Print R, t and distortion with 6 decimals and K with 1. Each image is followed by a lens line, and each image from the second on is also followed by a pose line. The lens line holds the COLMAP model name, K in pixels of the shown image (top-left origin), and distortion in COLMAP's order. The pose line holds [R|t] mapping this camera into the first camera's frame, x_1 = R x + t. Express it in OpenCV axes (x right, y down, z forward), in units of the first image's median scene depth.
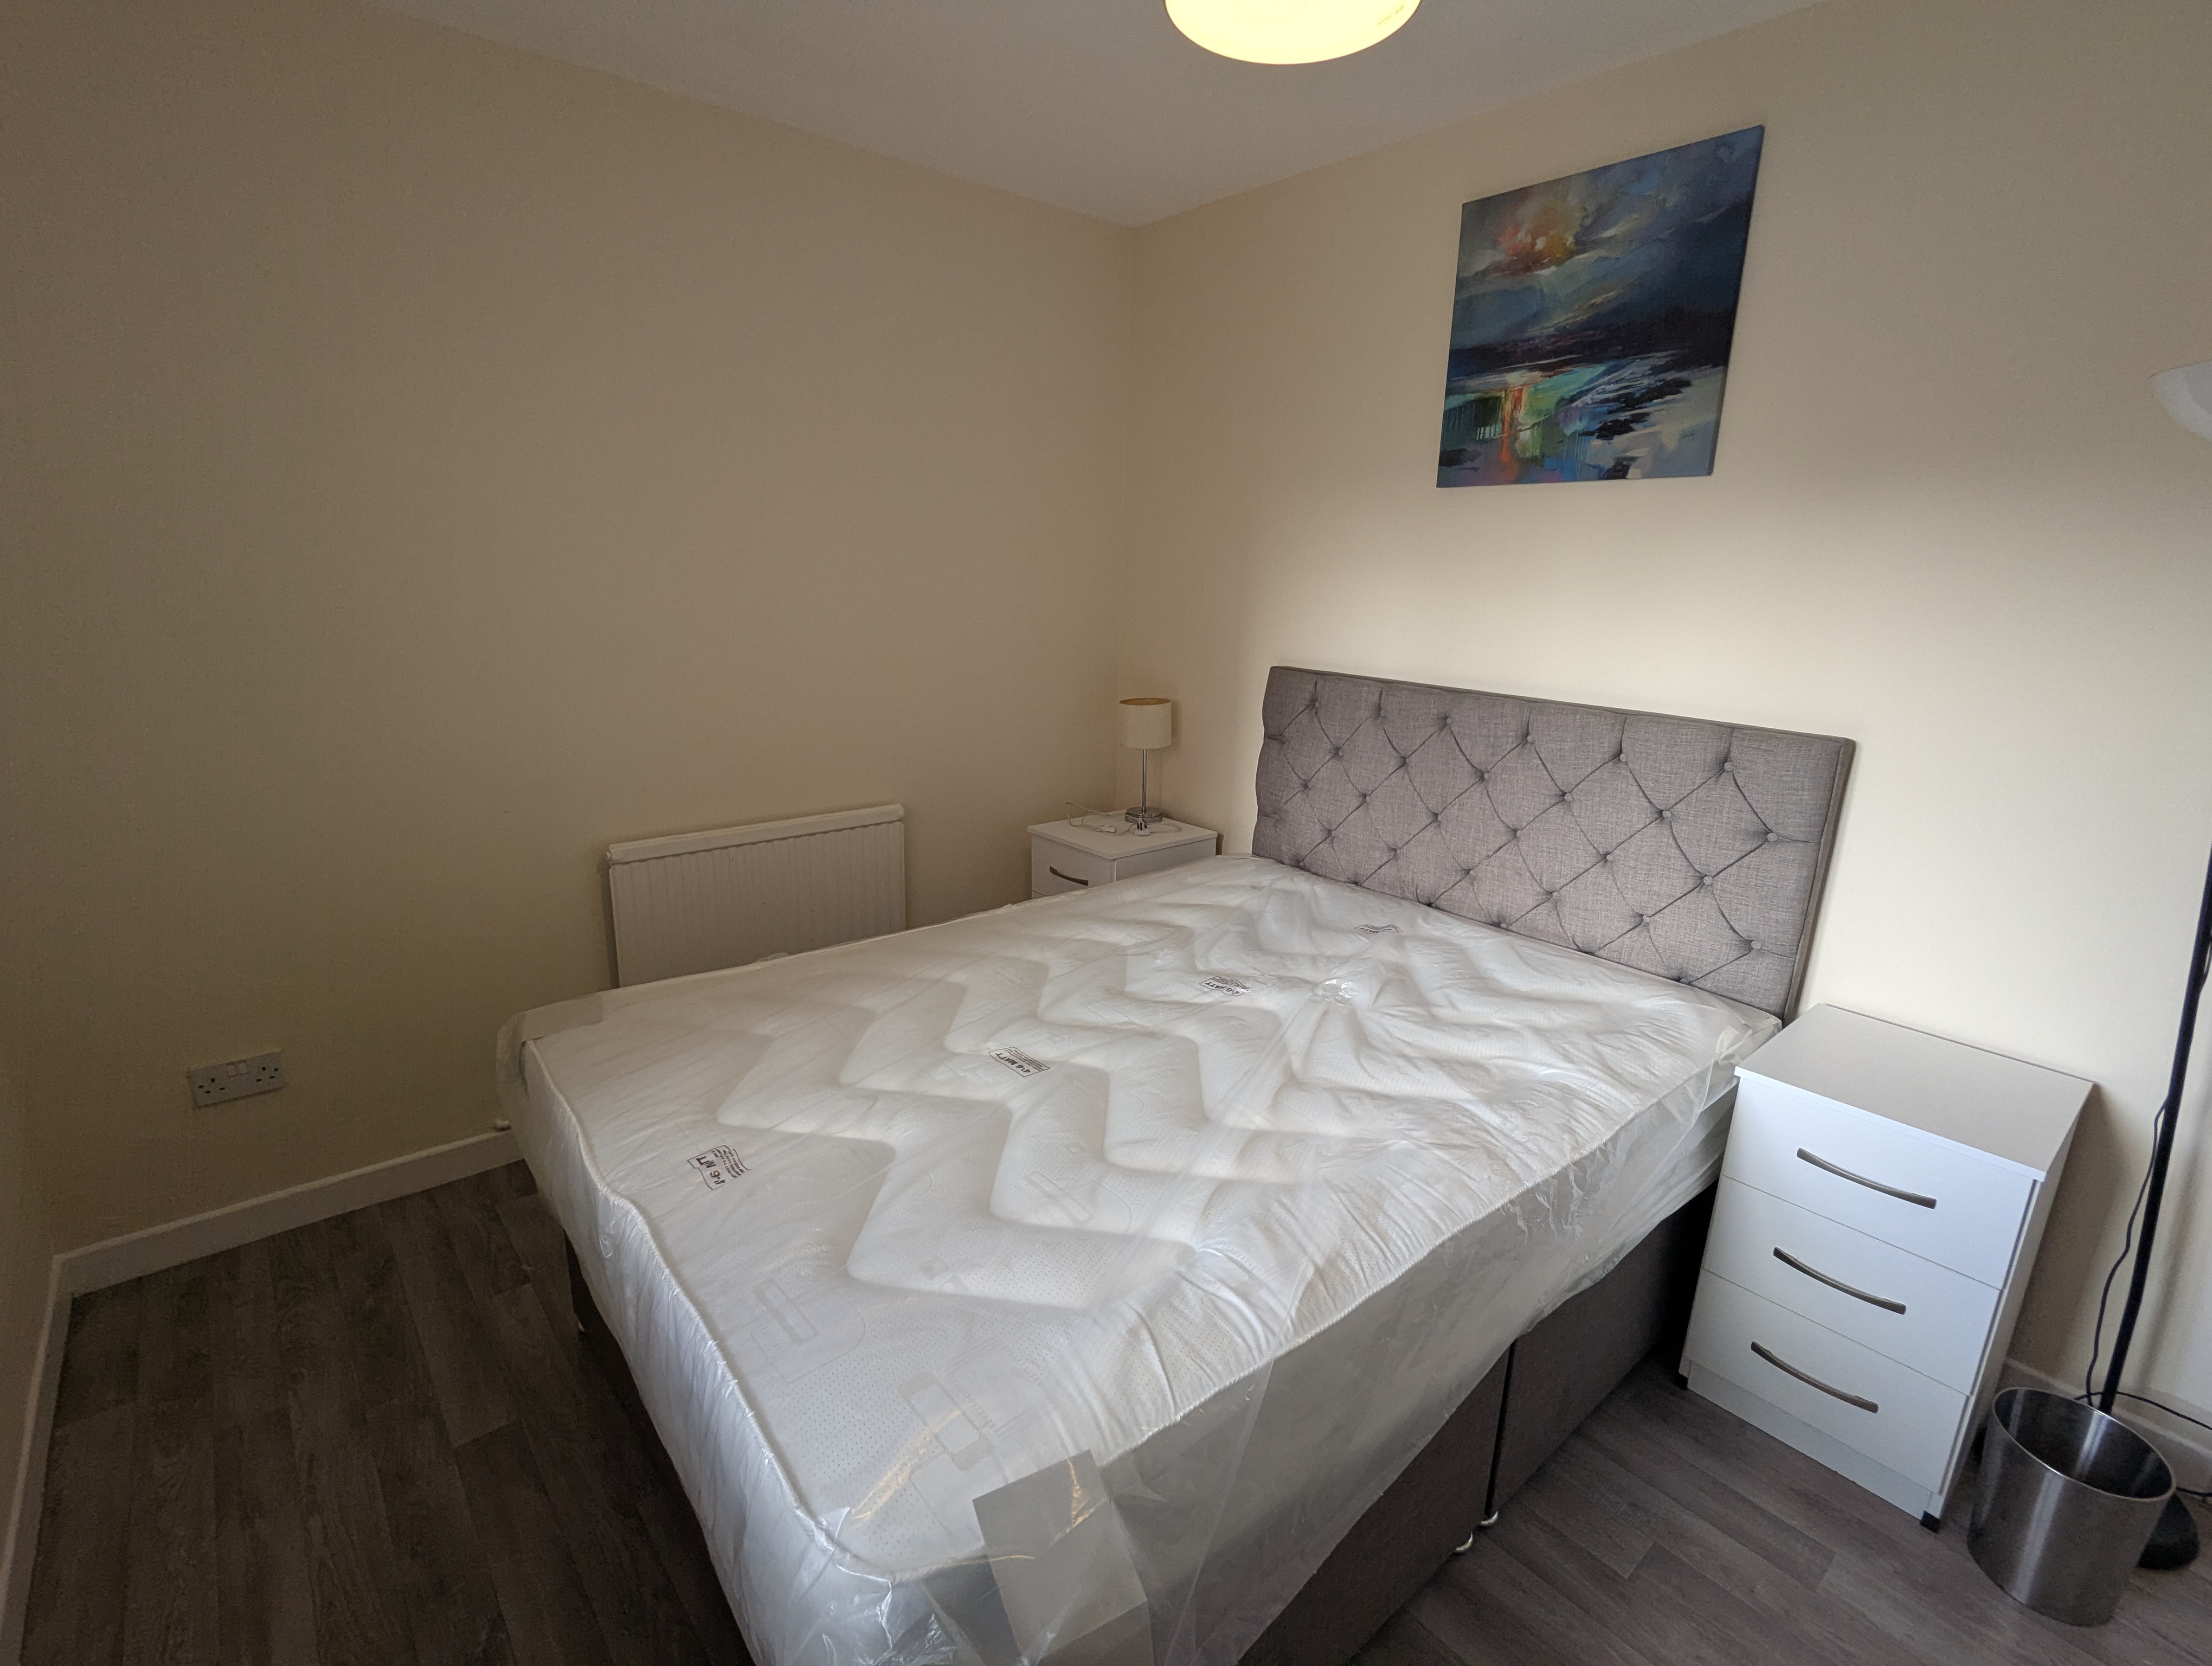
lens RADIAL K [[1049.1, 0, 1097.5], [0, 1049.1, 837.8], [0, 0, 1]] dist [-0.000084, 0.000985]
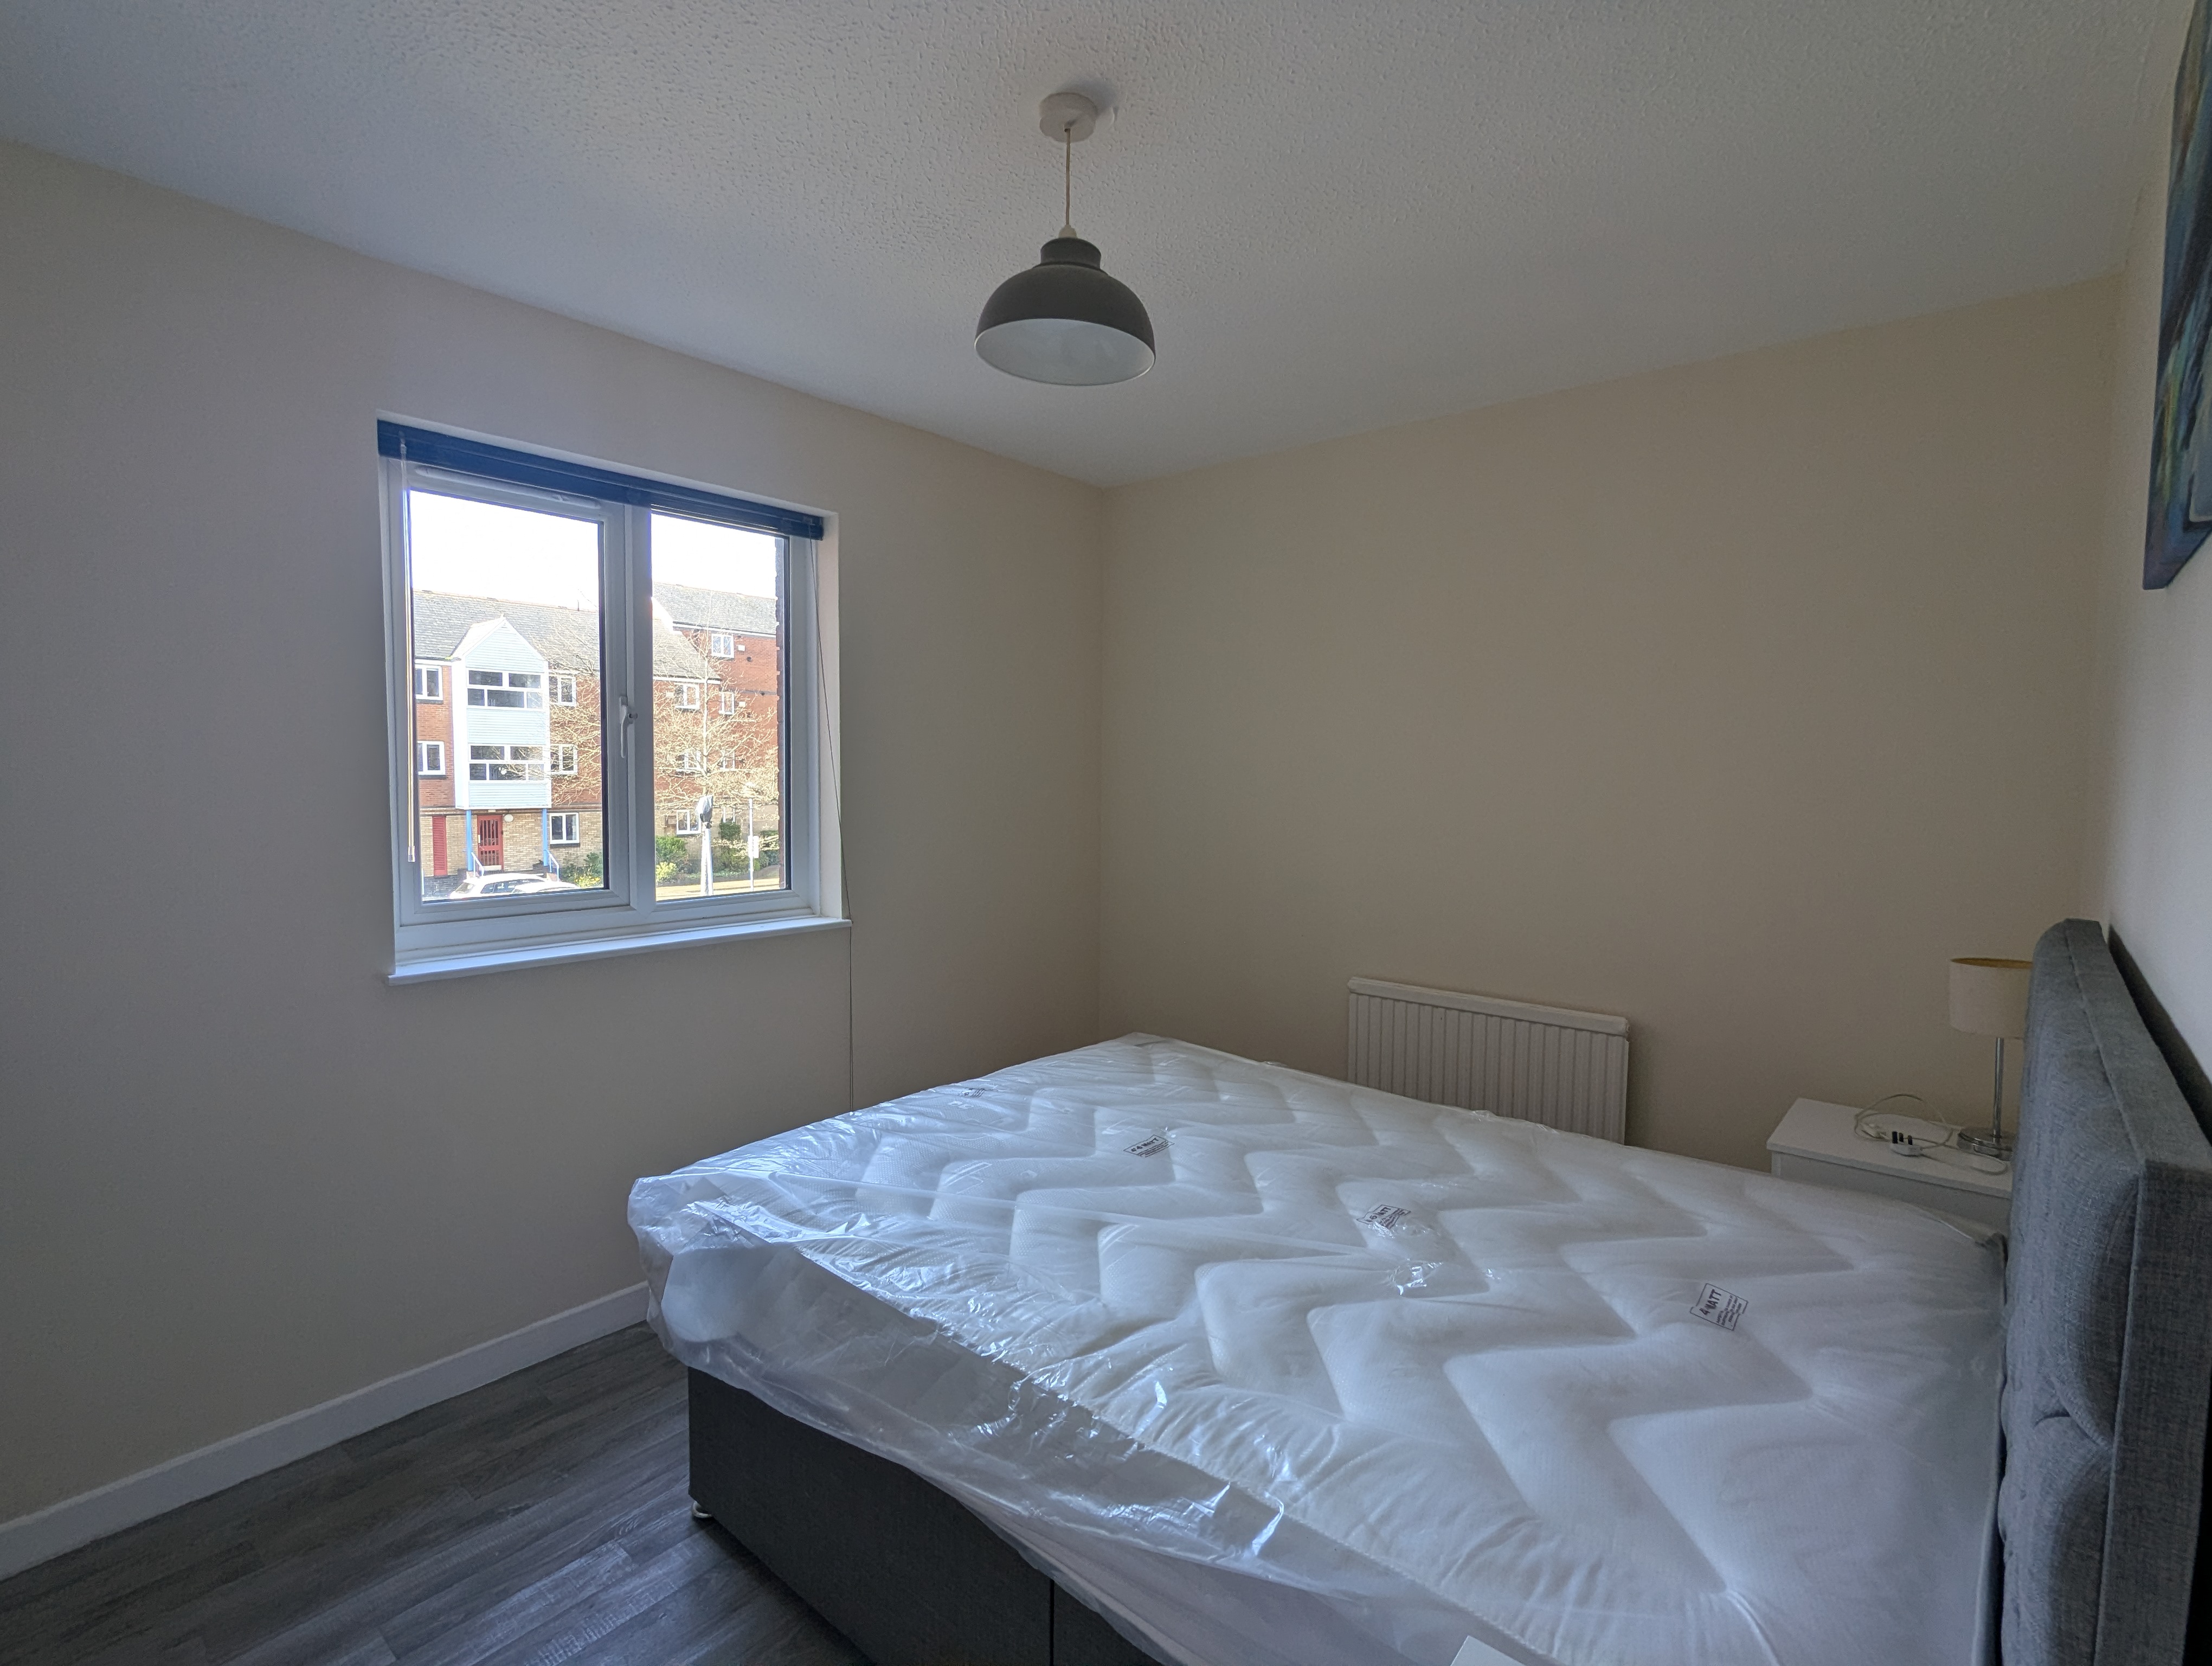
lens RADIAL K [[1049.1, 0, 1097.5], [0, 1049.1, 837.8], [0, 0, 1]] dist [-0.000084, 0.000985]
pose [[0.143375, 0.043978, -0.988691, 0.886736], [-0.254684, 0.967005, 0.006080, -0.101085], [0.956337, 0.250932, 0.149845, 0.527077]]
